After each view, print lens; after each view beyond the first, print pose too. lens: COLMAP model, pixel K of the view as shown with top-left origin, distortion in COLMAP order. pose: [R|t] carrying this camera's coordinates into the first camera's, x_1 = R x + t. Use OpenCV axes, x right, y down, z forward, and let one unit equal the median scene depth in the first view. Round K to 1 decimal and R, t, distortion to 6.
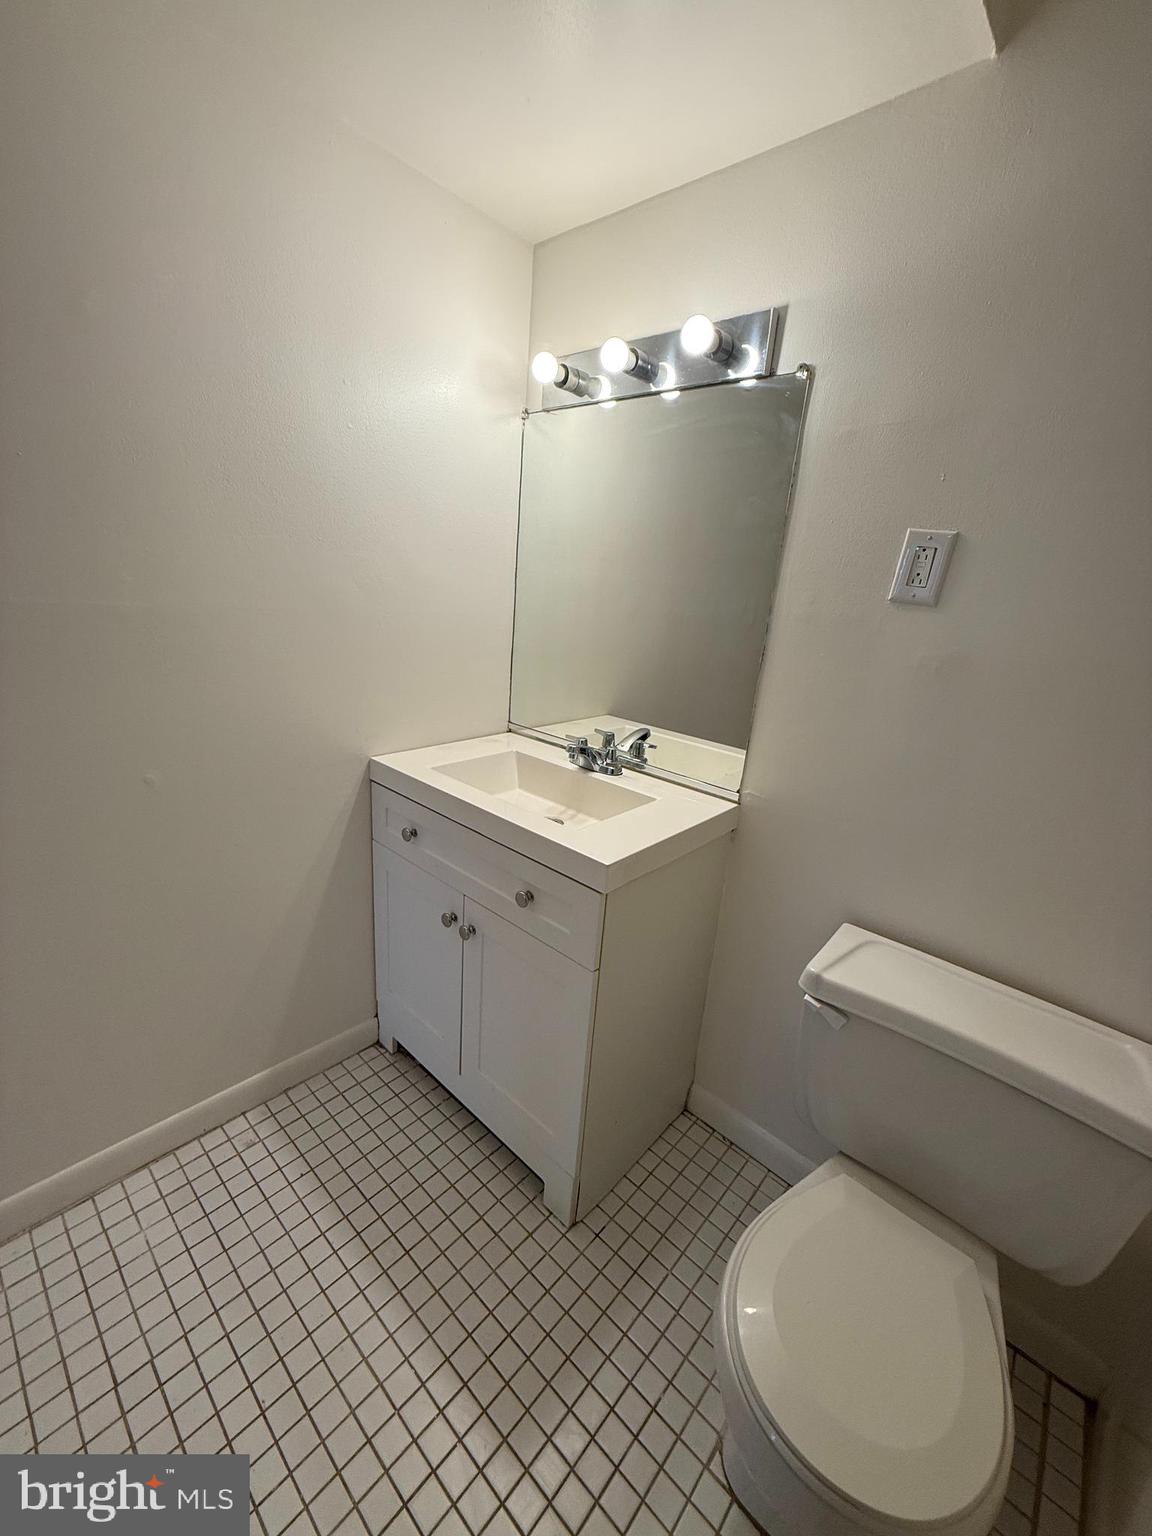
lens RADIAL K [[613.3, 0, 575.0], [0, 613.3, 766.6], [0, 0, 1]] dist [0.001448, -0.000049]
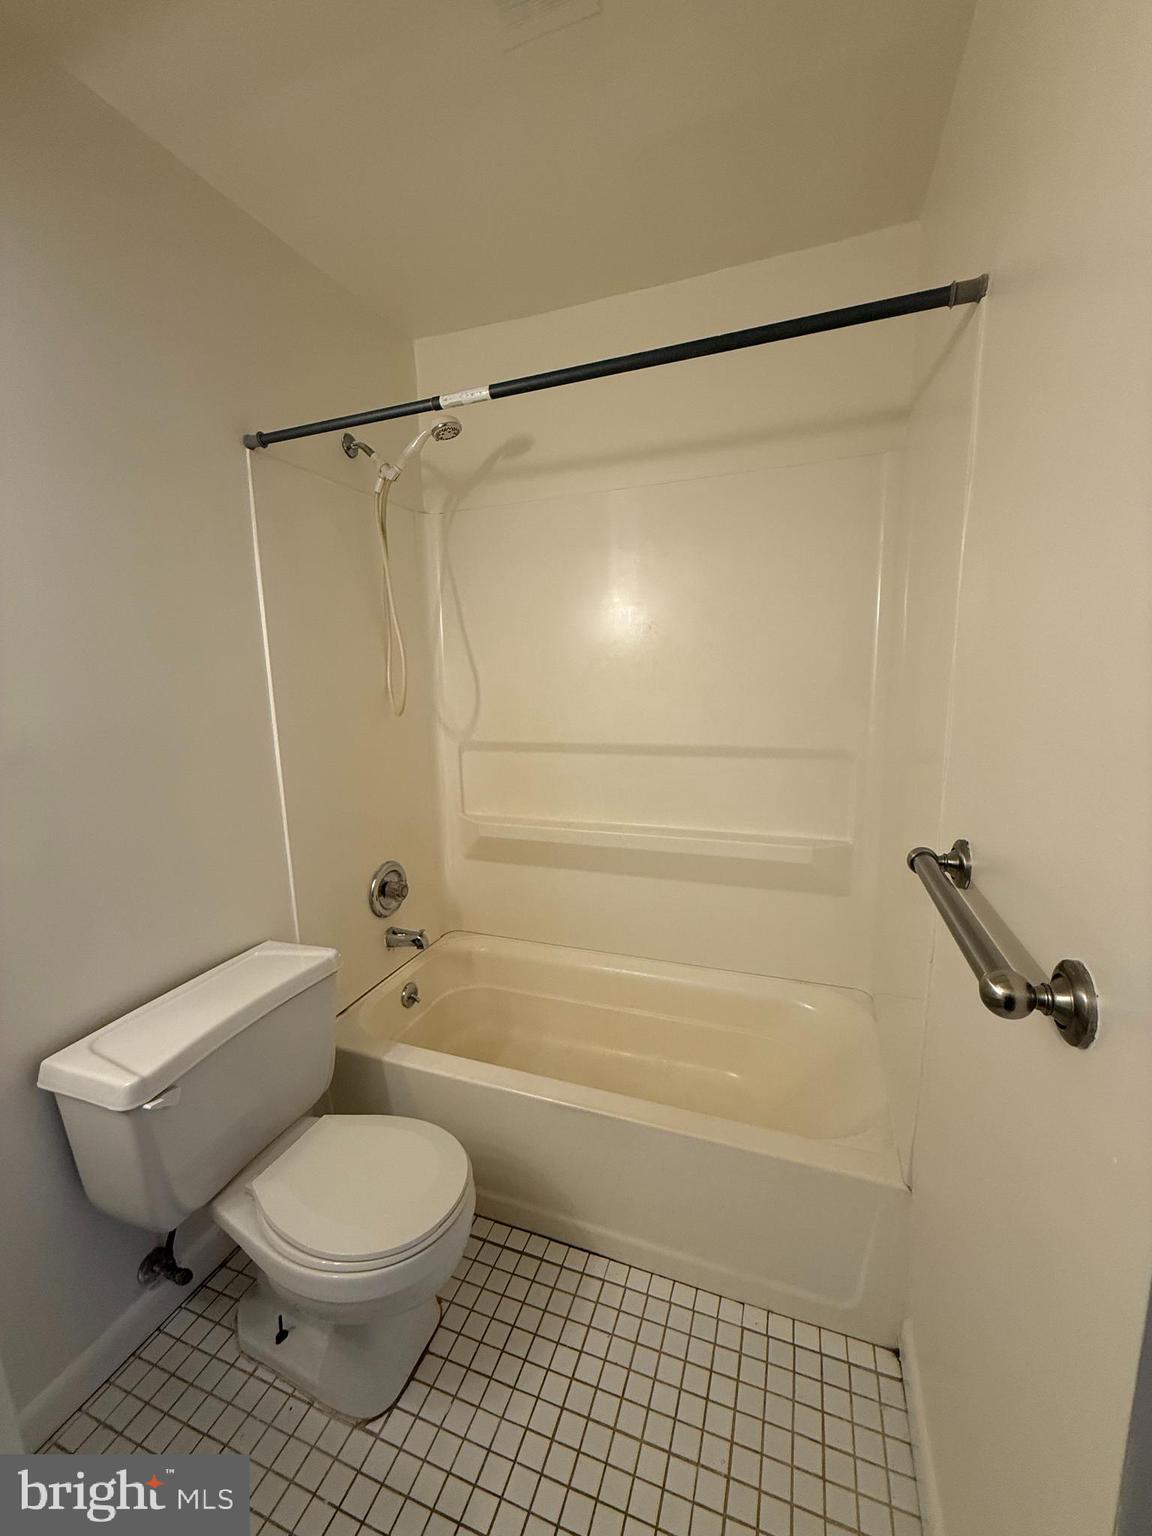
lens RADIAL K [[613.3, 0, 575.0], [0, 613.3, 766.6], [0, 0, 1]] dist [0.001448, -0.000049]
pose [[-0.376576, -0.219527, 0.899999, -0.323198], [0.266420, 0.904809, 0.332175, -0.126636], [-0.887249, 0.364867, -0.282243, 0.258766]]
